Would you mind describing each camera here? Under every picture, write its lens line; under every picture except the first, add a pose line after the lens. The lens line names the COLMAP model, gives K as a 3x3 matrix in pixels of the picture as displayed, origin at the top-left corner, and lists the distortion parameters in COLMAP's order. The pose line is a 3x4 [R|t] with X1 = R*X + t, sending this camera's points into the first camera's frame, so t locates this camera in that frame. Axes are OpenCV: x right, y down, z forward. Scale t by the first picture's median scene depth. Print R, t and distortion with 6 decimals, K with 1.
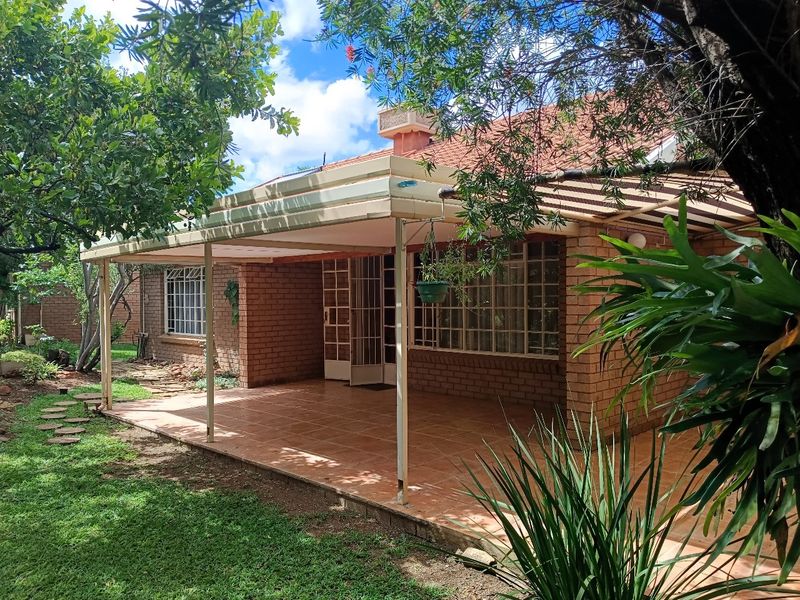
lens RADIAL K [[614.4, 0, 396.7], [0, 614.4, 303.8], [0, 0, 1]] dist [-0.004524, -0.012703]
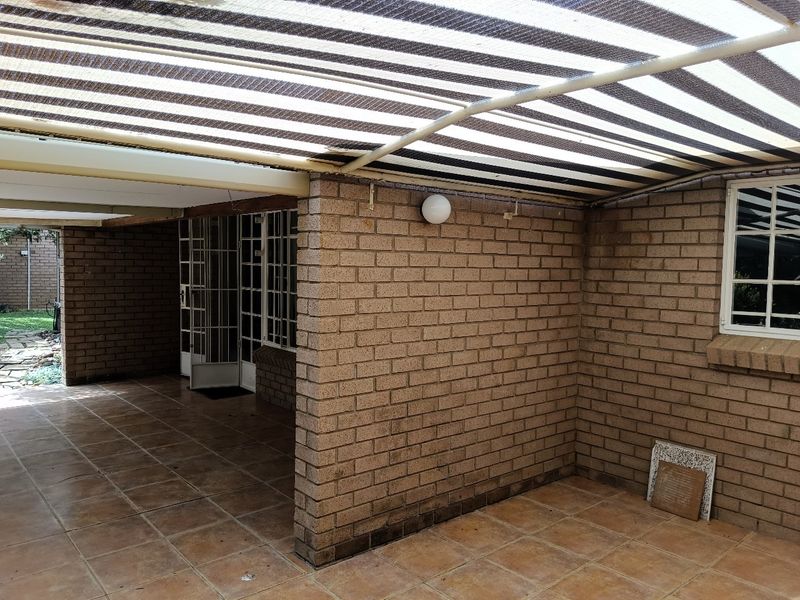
lens RADIAL K [[630.2, 0, 387.6], [0, 630.2, 296.8], [0, 0, 1]] dist [0.087770, -0.138796]
pose [[0.995743, 0.032724, -0.086164, 0.233016], [-0.028974, 0.998593, 0.044420, -0.024646], [0.087496, -0.041734, 0.995290, 0.228039]]
